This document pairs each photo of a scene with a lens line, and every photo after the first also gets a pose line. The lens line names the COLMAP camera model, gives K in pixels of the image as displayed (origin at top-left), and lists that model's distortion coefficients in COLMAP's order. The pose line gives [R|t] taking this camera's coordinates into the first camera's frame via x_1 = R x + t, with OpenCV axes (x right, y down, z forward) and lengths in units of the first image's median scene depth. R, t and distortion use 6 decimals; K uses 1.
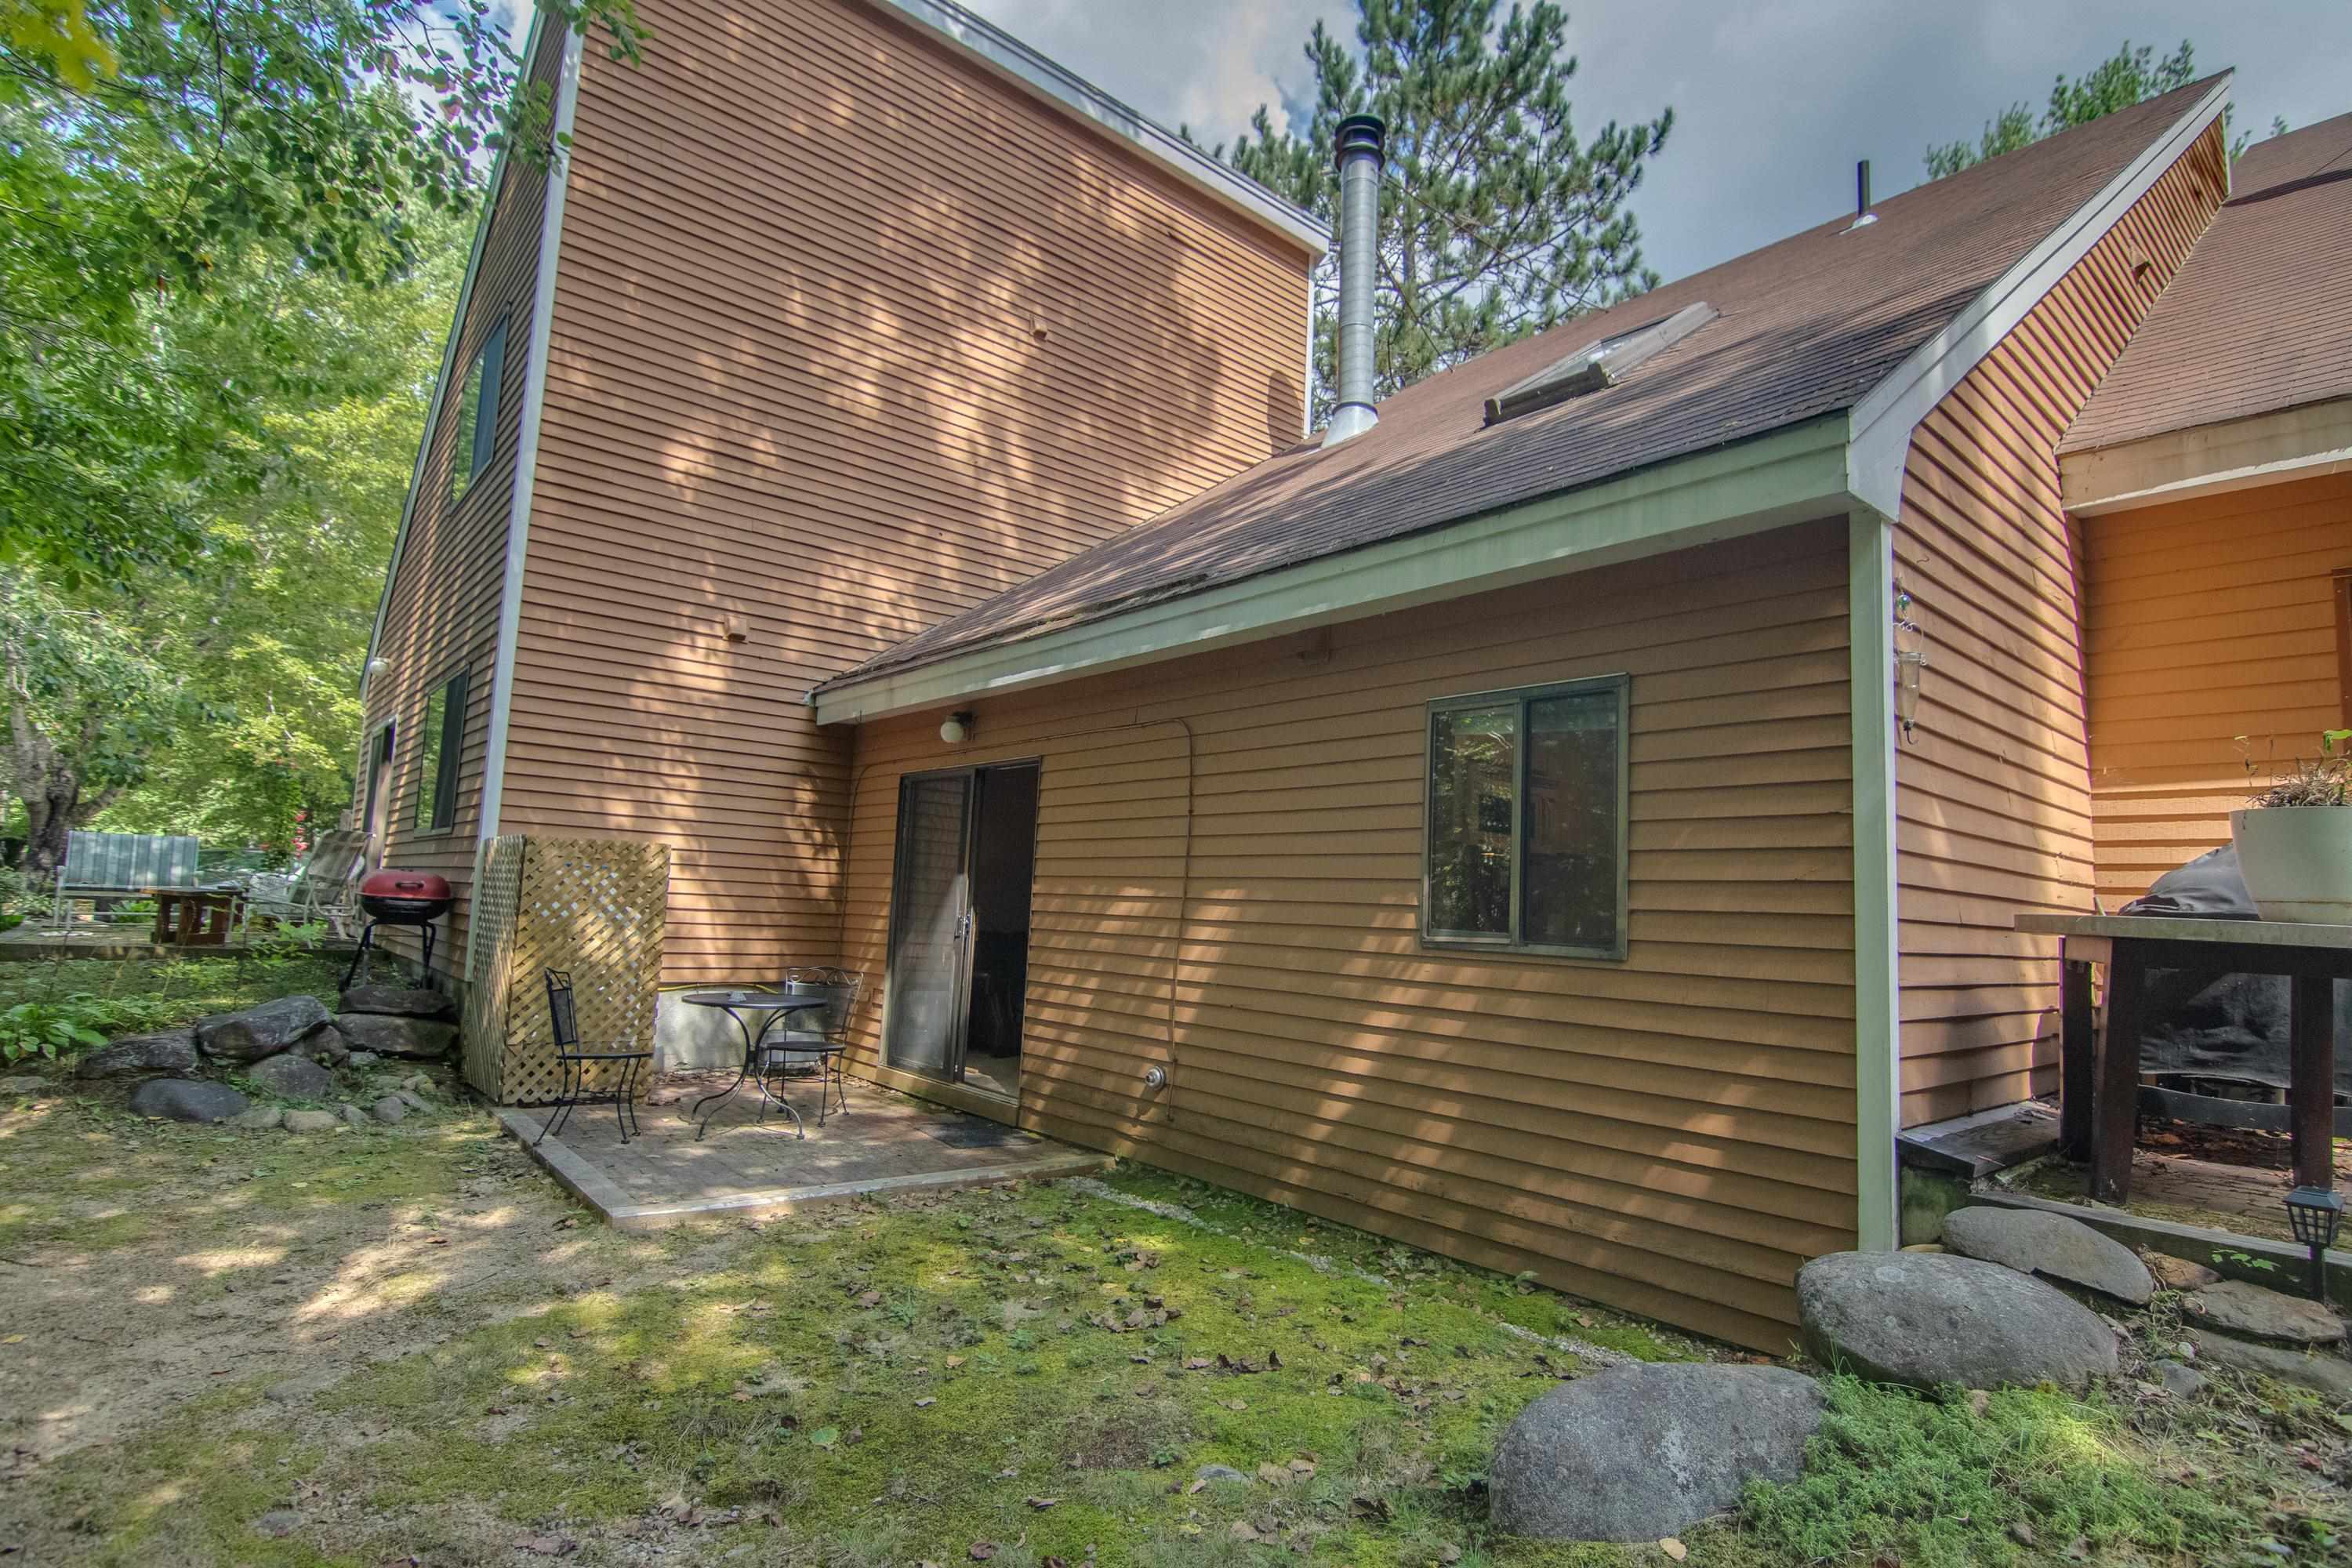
lens RADIAL K [[1203.5, 0, 1182.8], [0, 1203.5, 782.1], [0, 0, 1]] dist [-0.009430, -0.005605]
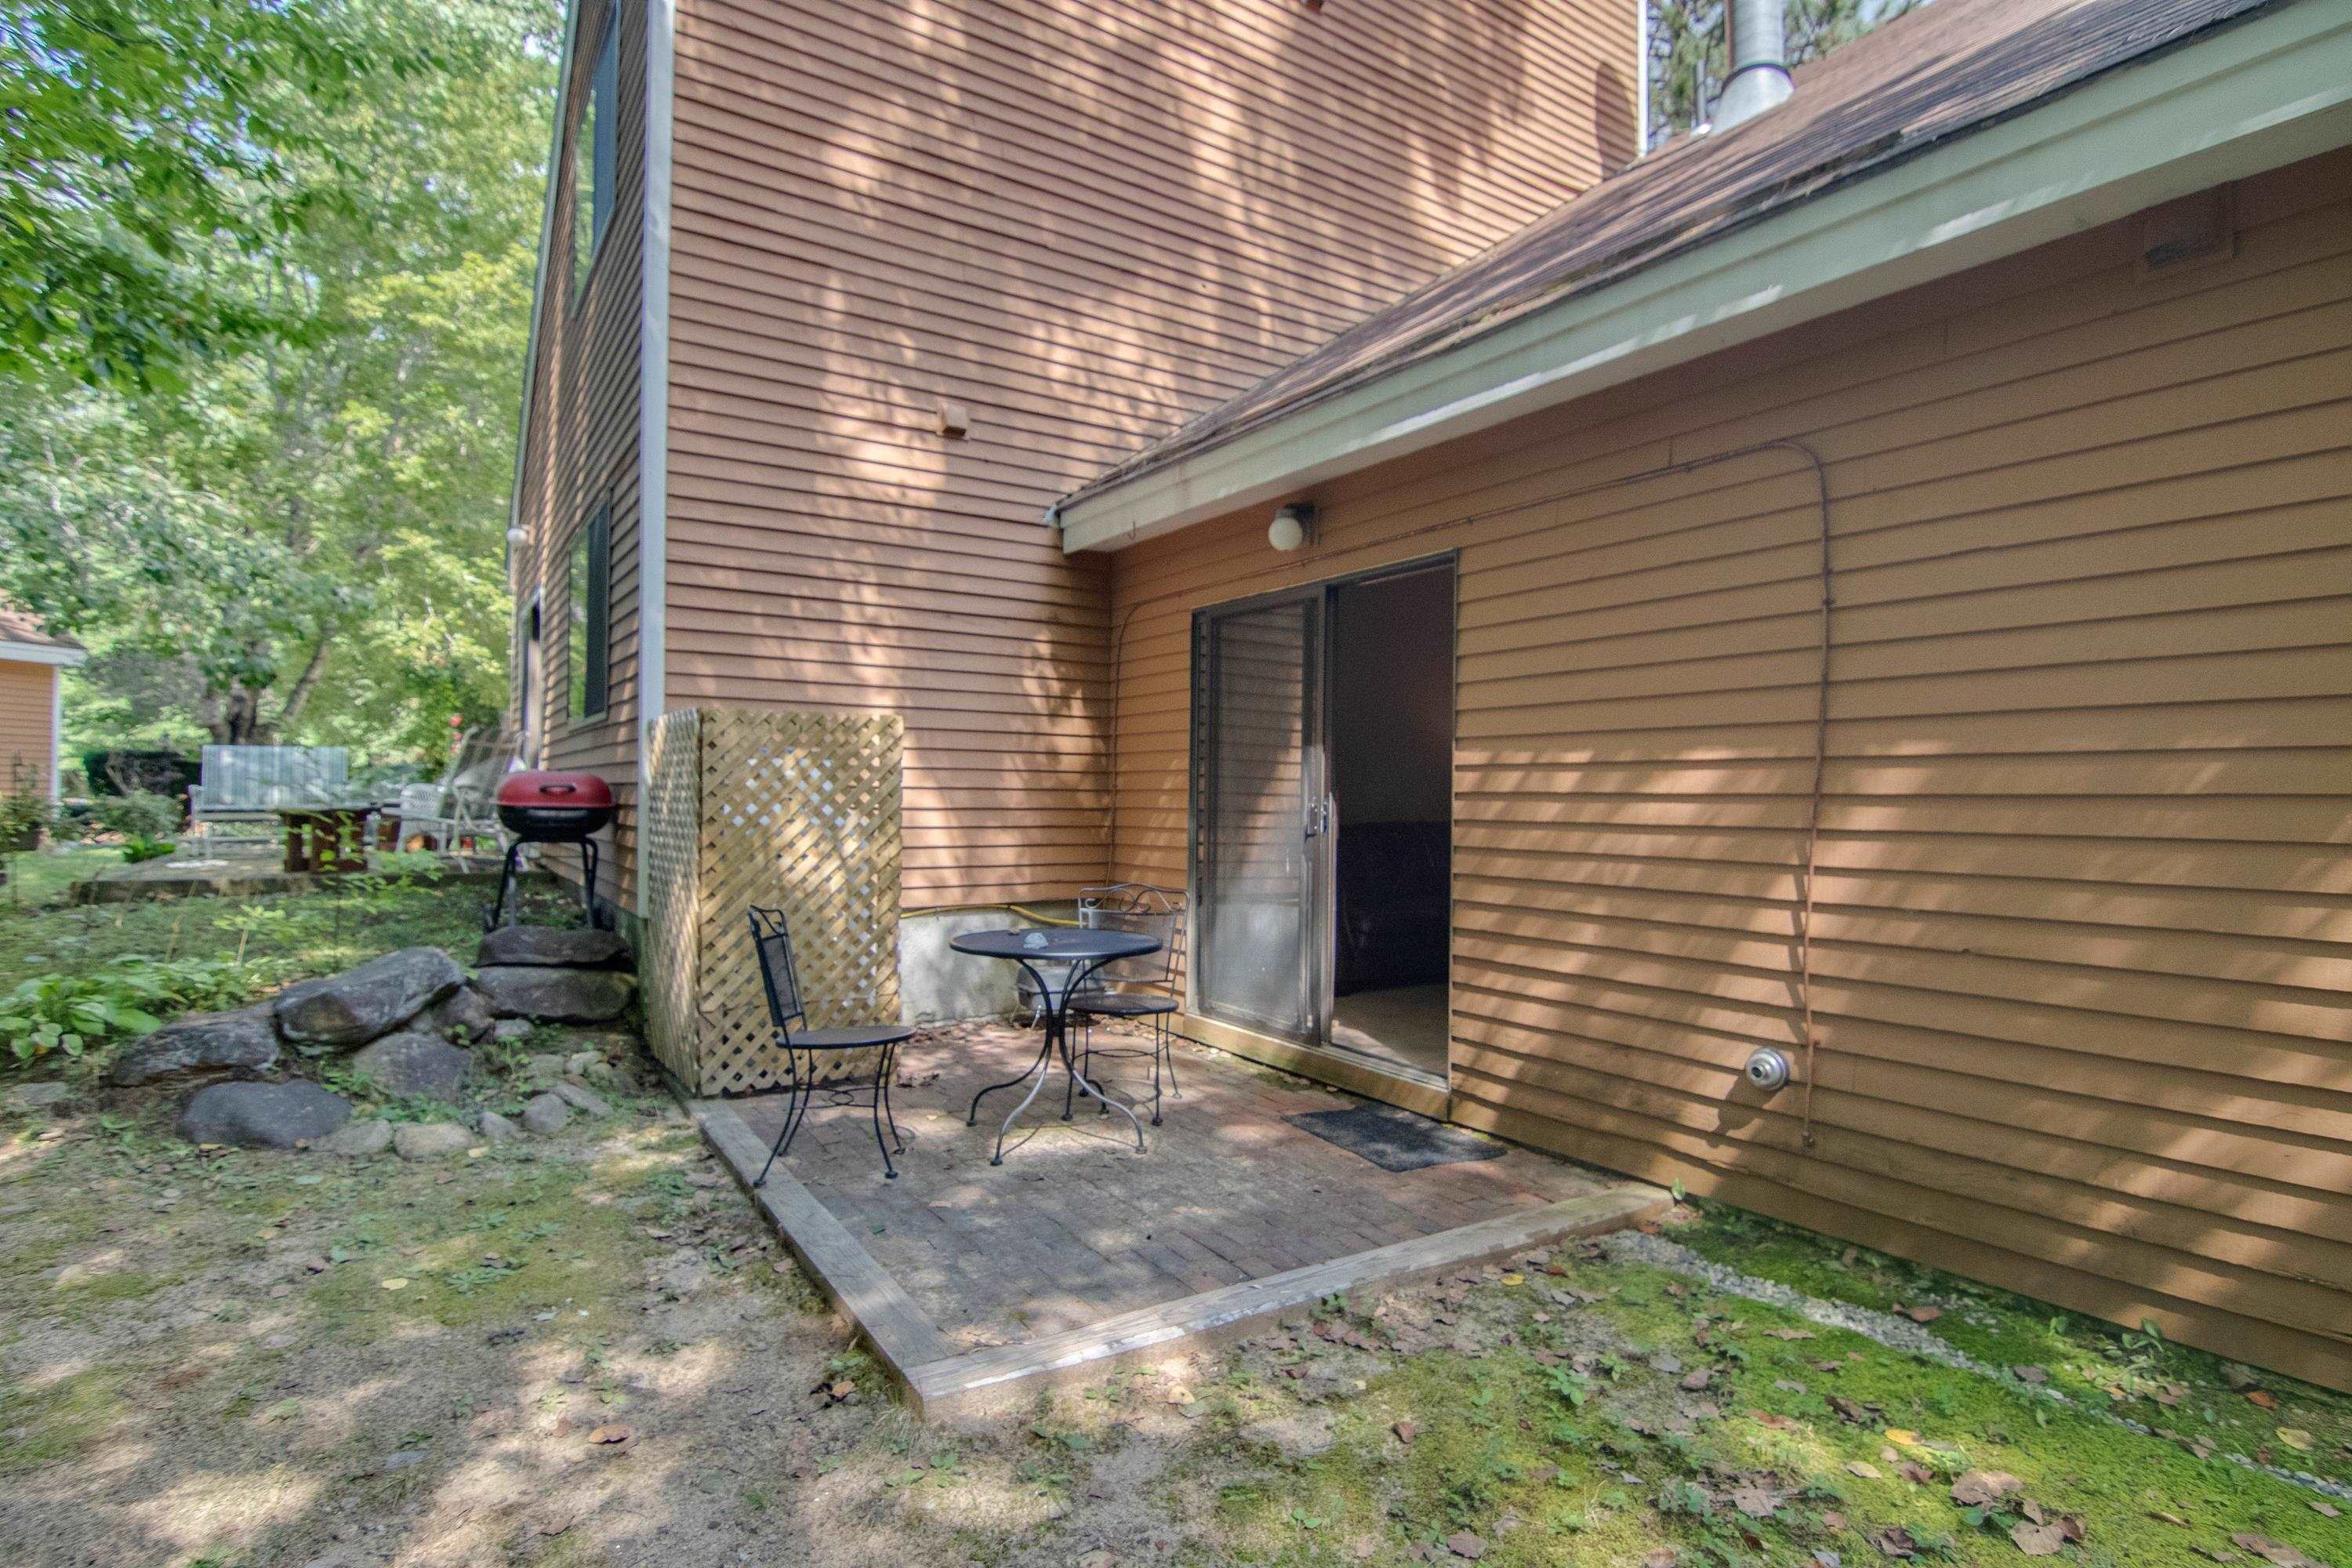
lens RADIAL K [[1203.5, 0, 1174.7], [0, 1203.5, 789.9], [0, 0, 1]] dist [-0.009430, -0.005605]
pose [[0.991434, -0.035269, -0.125757, -0.190059], [0.047566, 0.994229, 0.096160, 0.036169], [0.121640, -0.101318, 0.987390, 0.341853]]
